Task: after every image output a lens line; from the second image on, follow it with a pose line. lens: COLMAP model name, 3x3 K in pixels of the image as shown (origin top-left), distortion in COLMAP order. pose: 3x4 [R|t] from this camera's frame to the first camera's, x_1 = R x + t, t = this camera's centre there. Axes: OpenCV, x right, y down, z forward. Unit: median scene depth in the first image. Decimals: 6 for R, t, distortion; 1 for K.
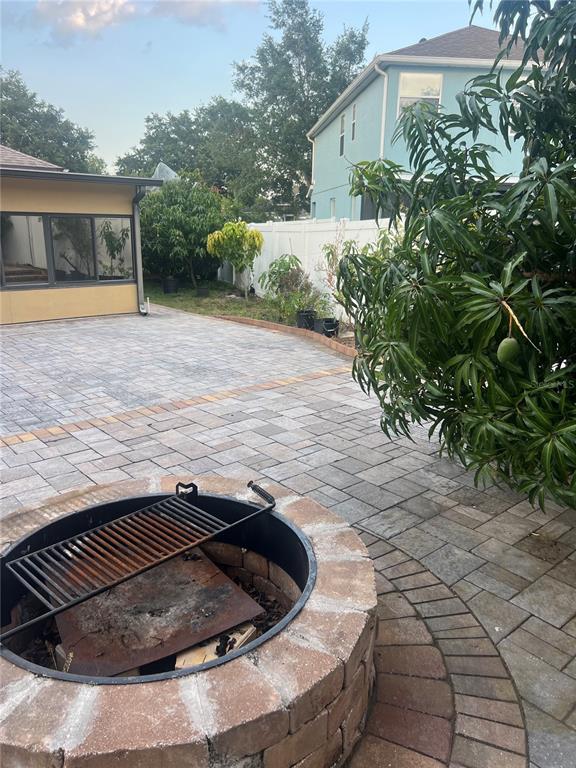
lens RADIAL K [[580.7, 0, 288.0], [0, 580.7, 384.0], [0, 0, 1]] dist [0.001683, -0.005274]
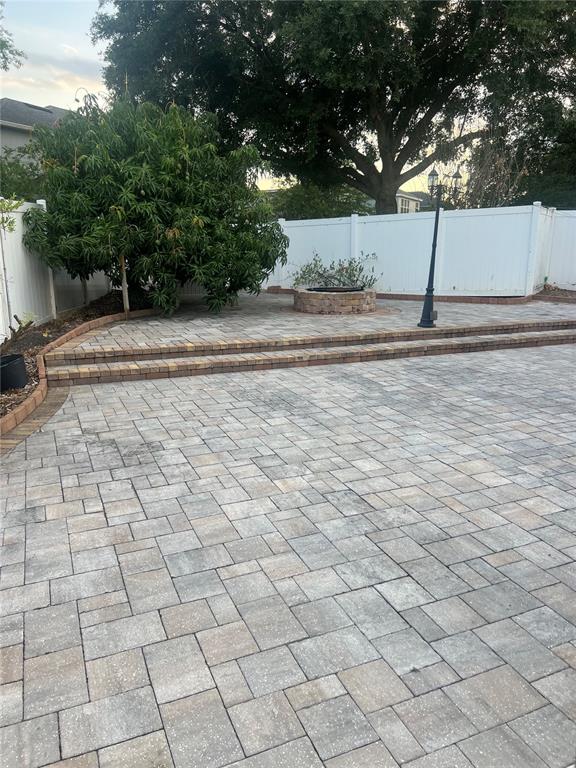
lens RADIAL K [[580.7, 0, 288.0], [0, 580.7, 384.0], [0, 0, 1]] dist [0.001683, -0.005274]
pose [[-0.954720, -0.083268, 0.285616, -0.403447], [0.064619, 0.879074, 0.472286, -0.426930], [-0.290403, 0.469357, -0.833889, 1.699866]]
